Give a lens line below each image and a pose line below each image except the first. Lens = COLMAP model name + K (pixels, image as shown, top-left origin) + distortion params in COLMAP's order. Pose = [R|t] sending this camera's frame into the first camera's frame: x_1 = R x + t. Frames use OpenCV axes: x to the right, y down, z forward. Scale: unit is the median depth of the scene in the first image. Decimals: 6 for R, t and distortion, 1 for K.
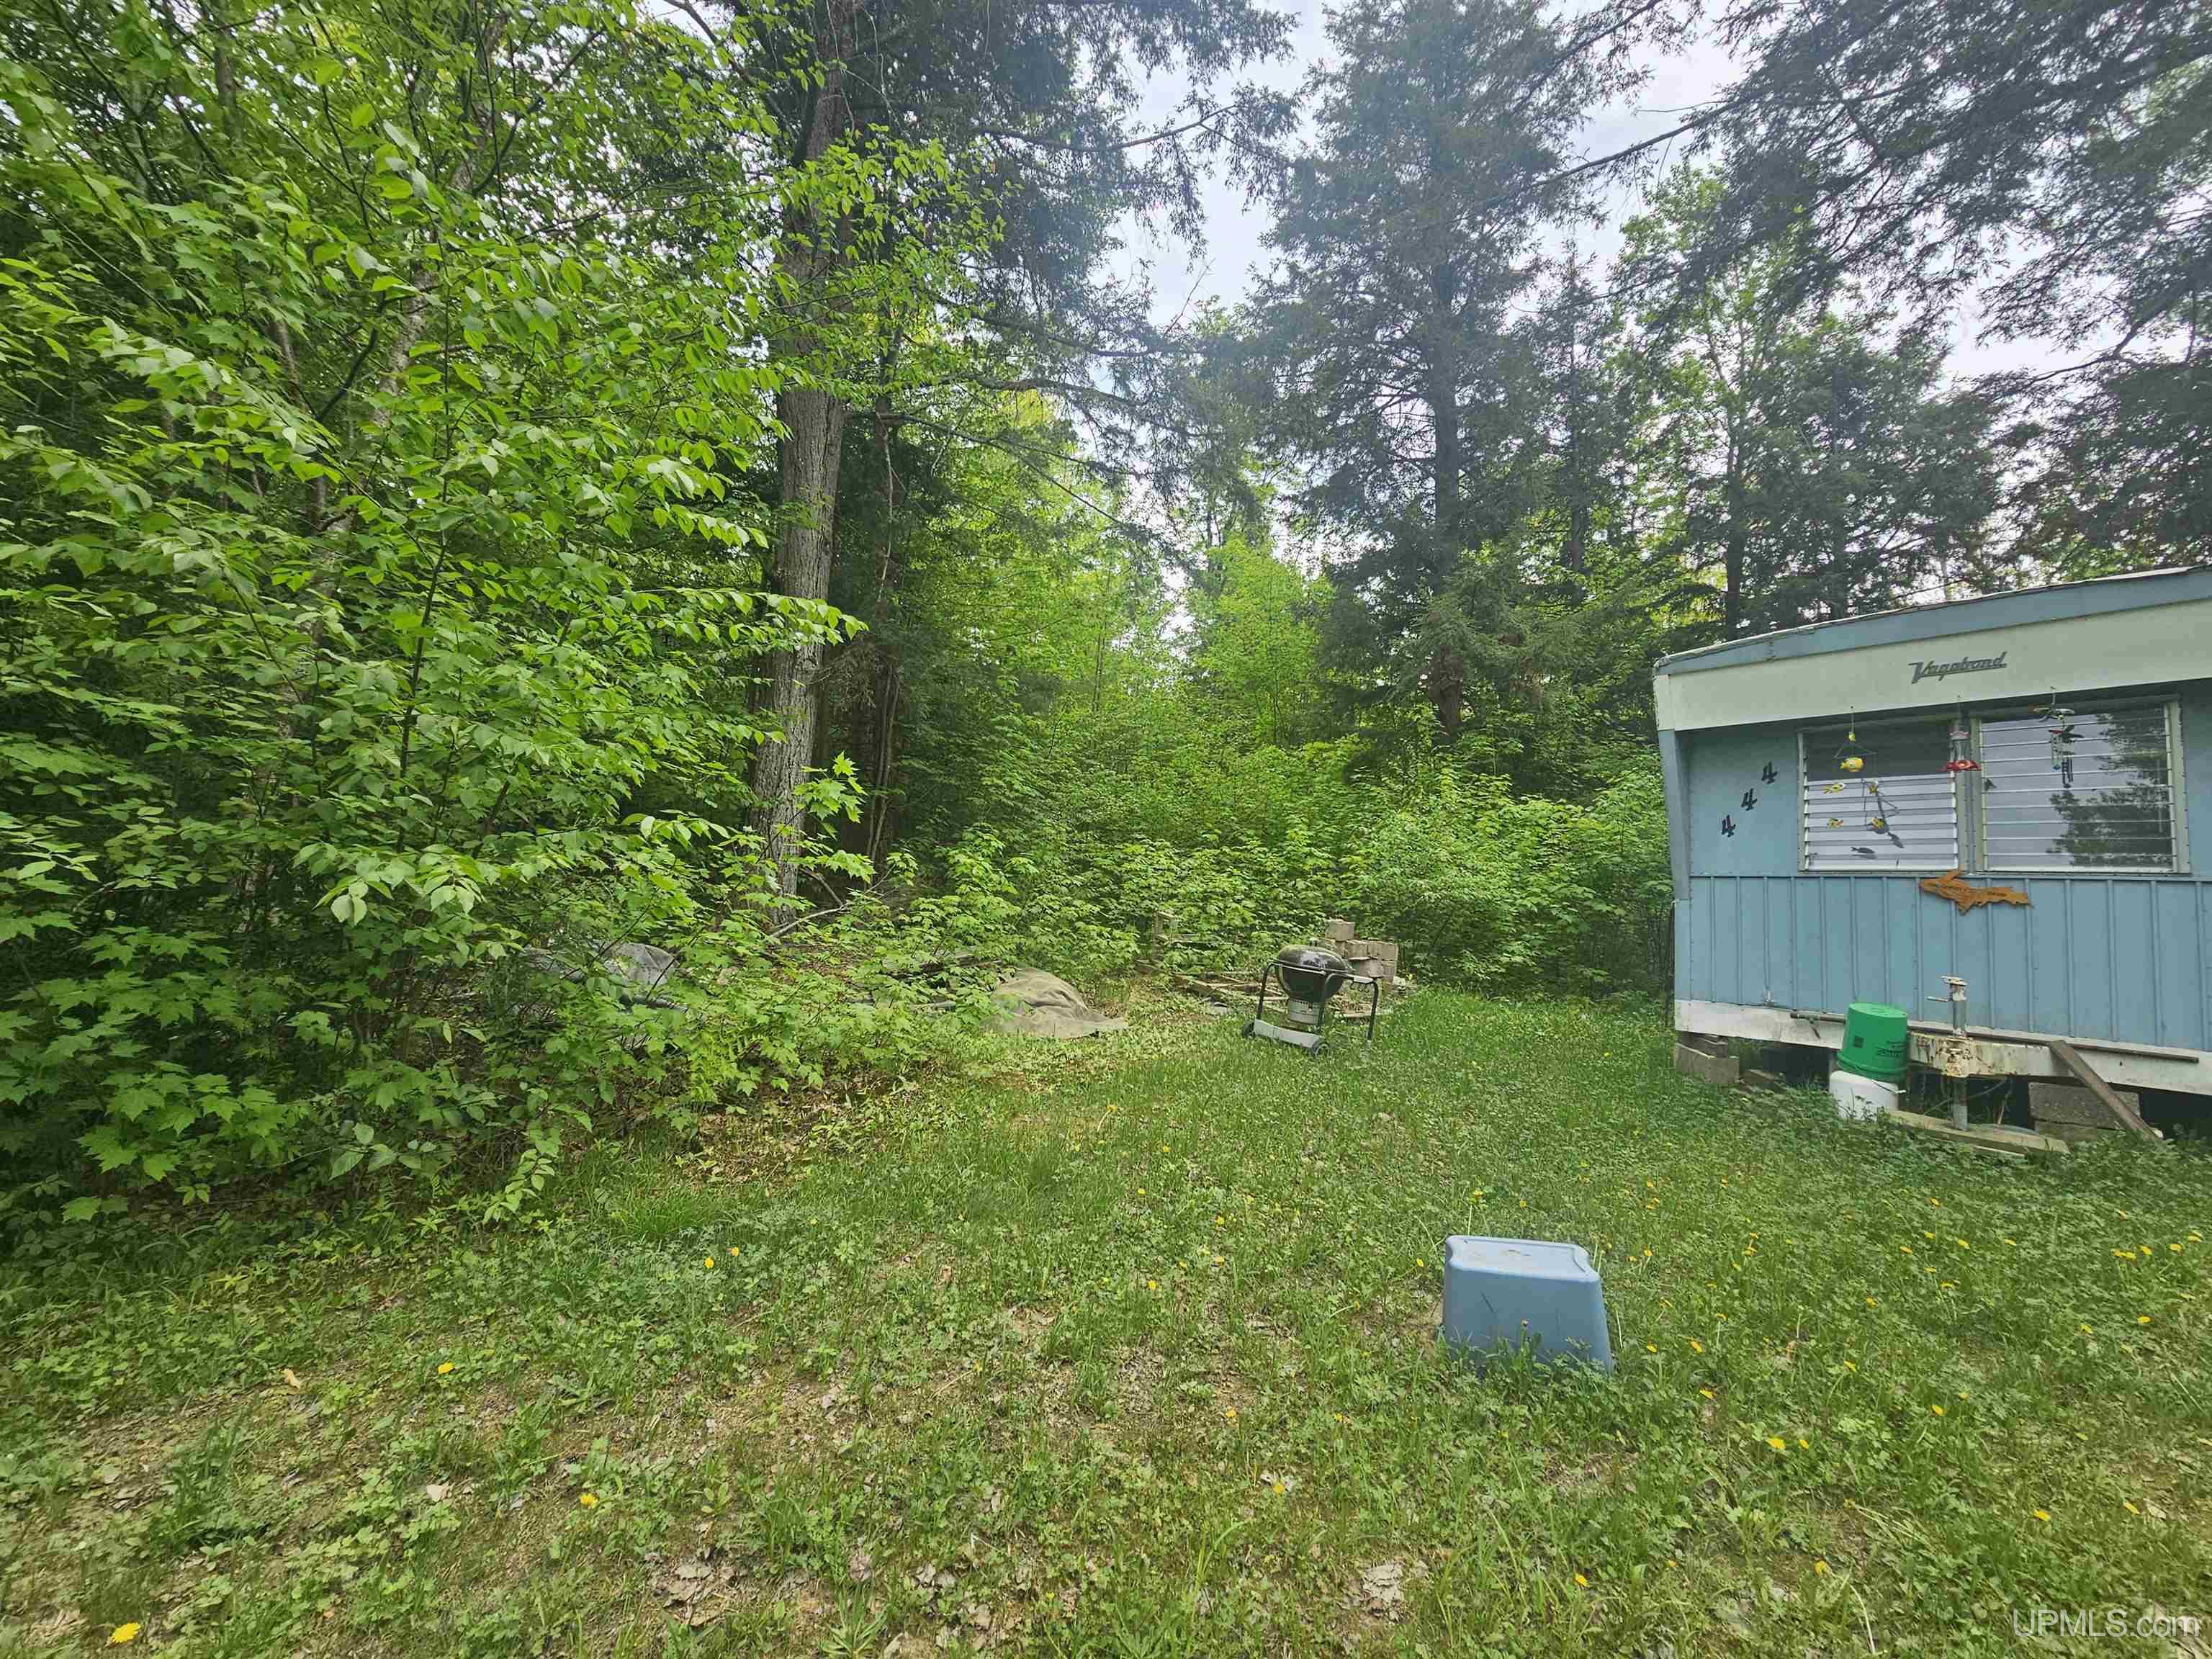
lens RADIAL K [[905.0, 0, 1111.3], [0, 905.0, 815.5], [0, 0, 1]] dist [-0.000648, -0.000067]
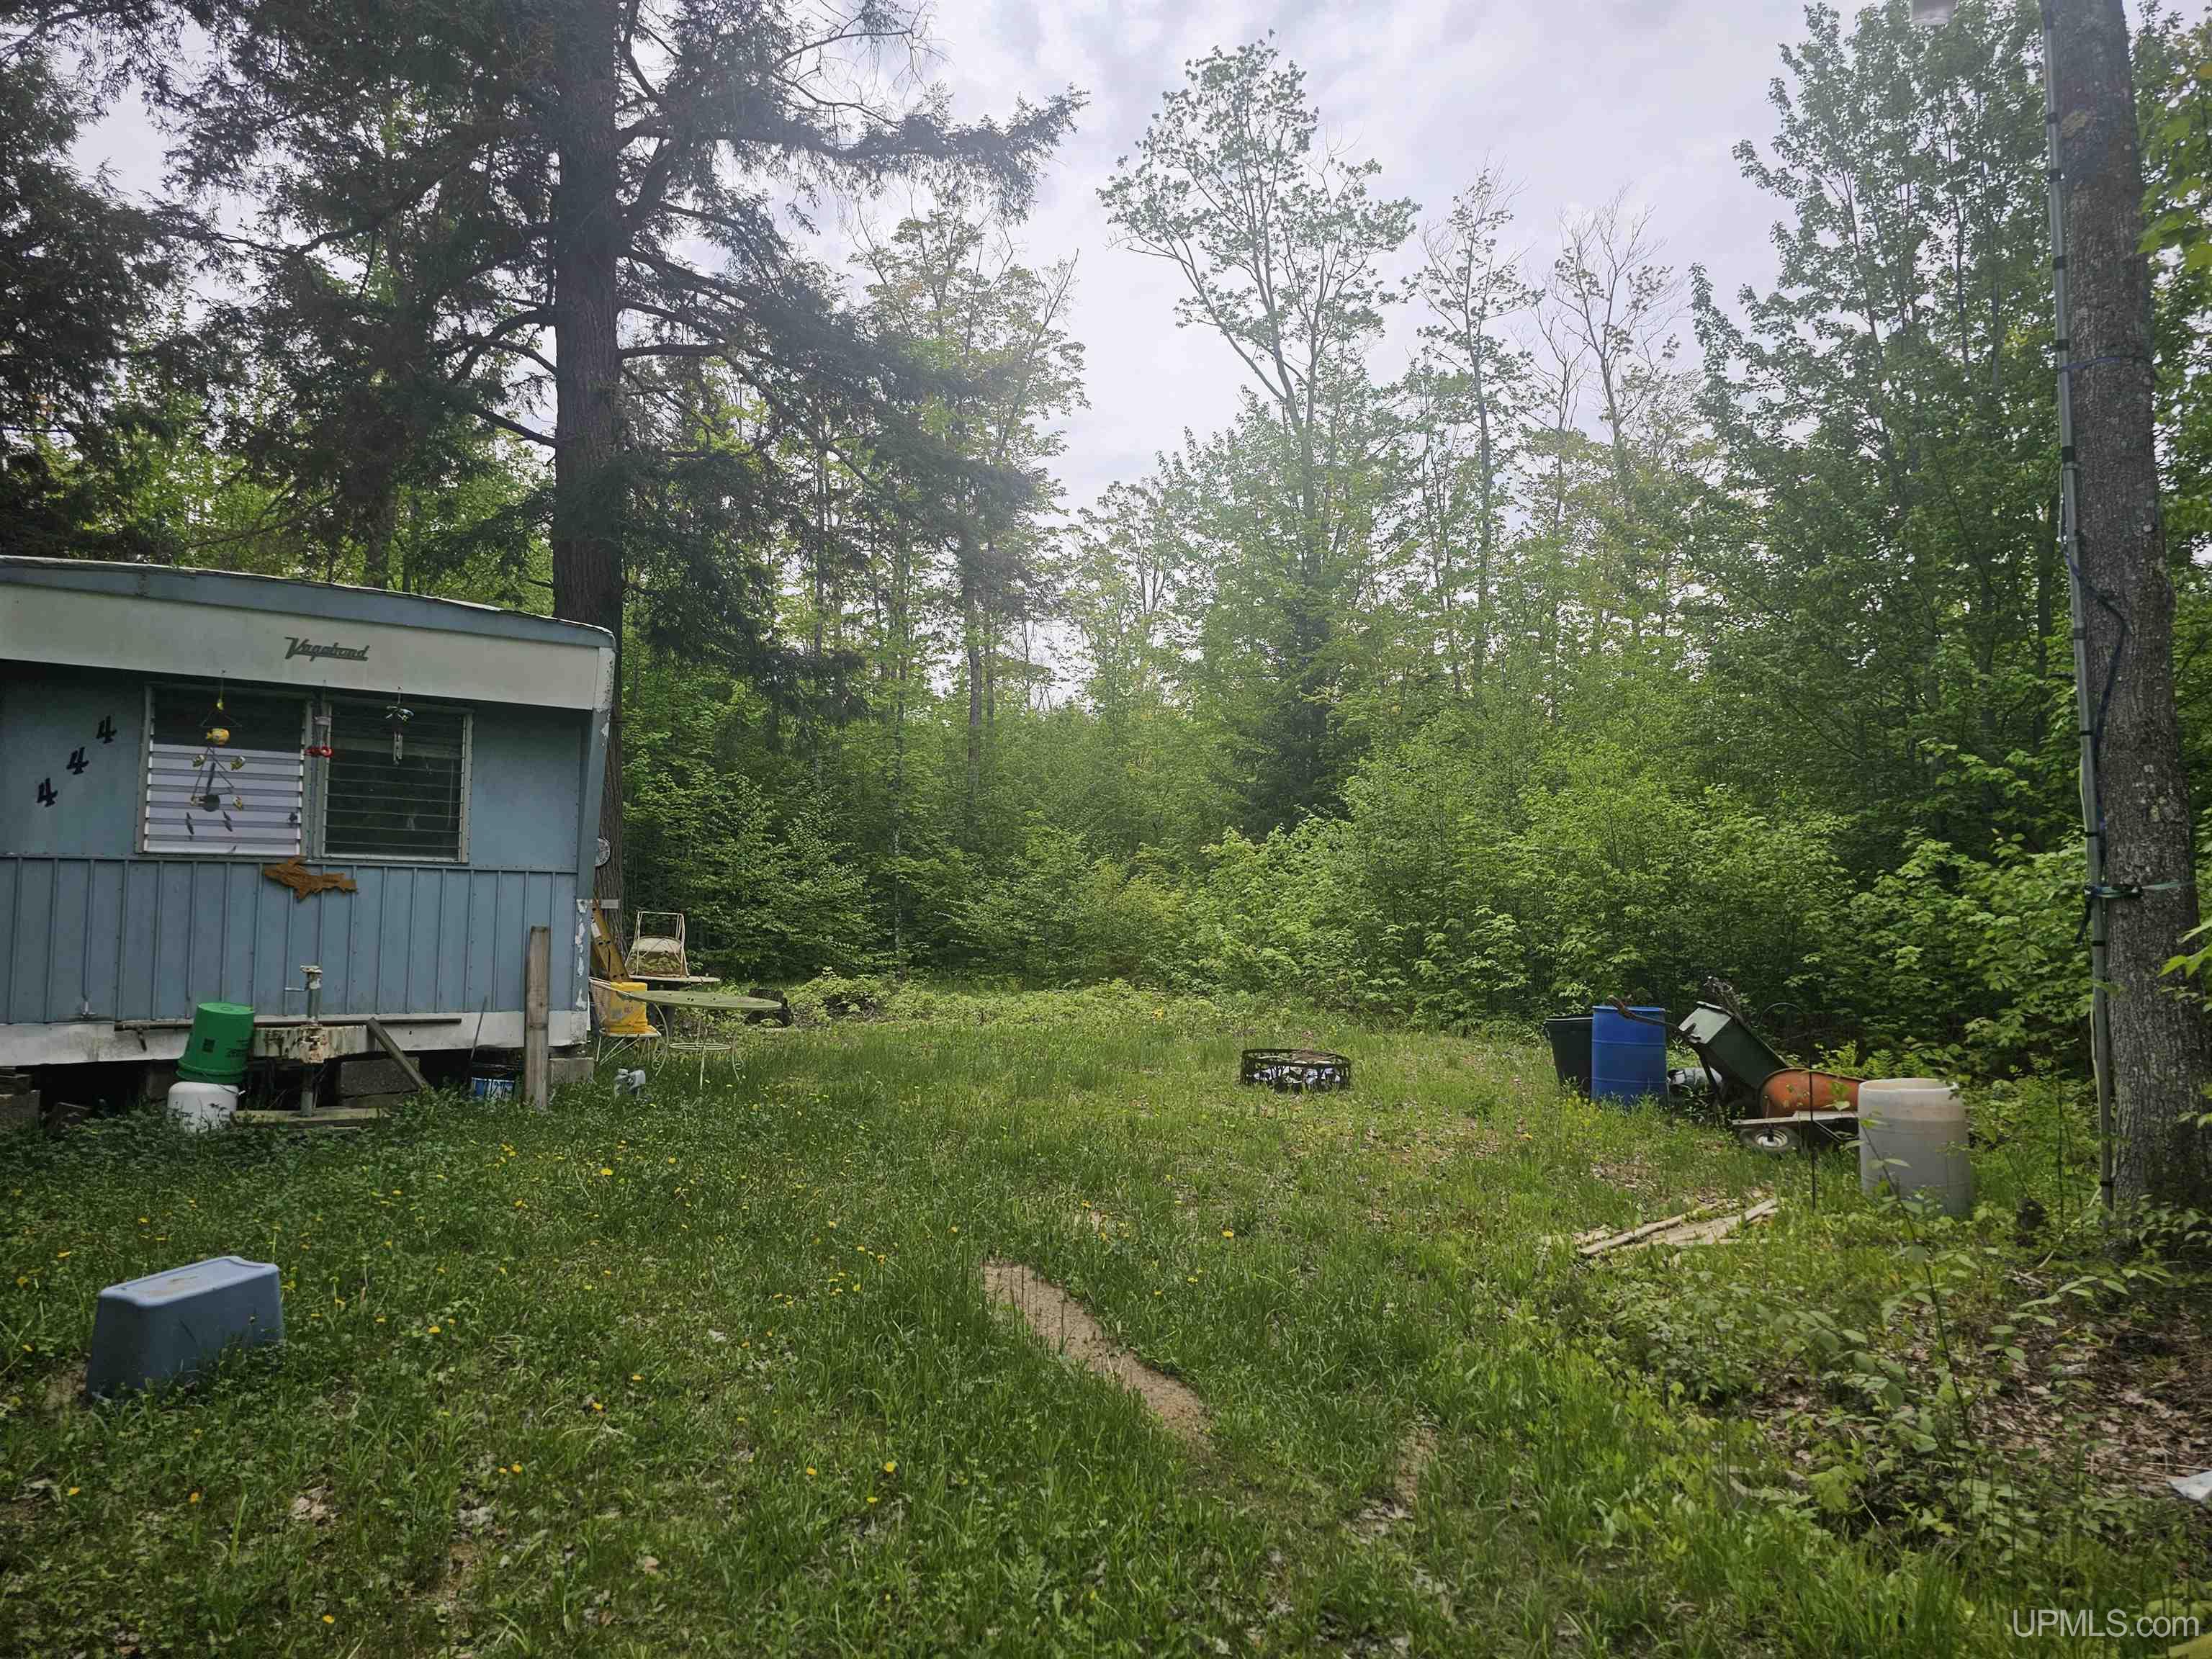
lens RADIAL K [[1482.3, 0, 1106.1], [0, 1482.3, 825.7], [0, 0, 1]] dist [0.001487, 0.001220]
pose [[0.138808, 0.024172, 0.990024, -0.521246], [-0.092334, 0.995663, -0.011363, -0.034442], [-0.986005, -0.089836, 0.140438, -0.072236]]
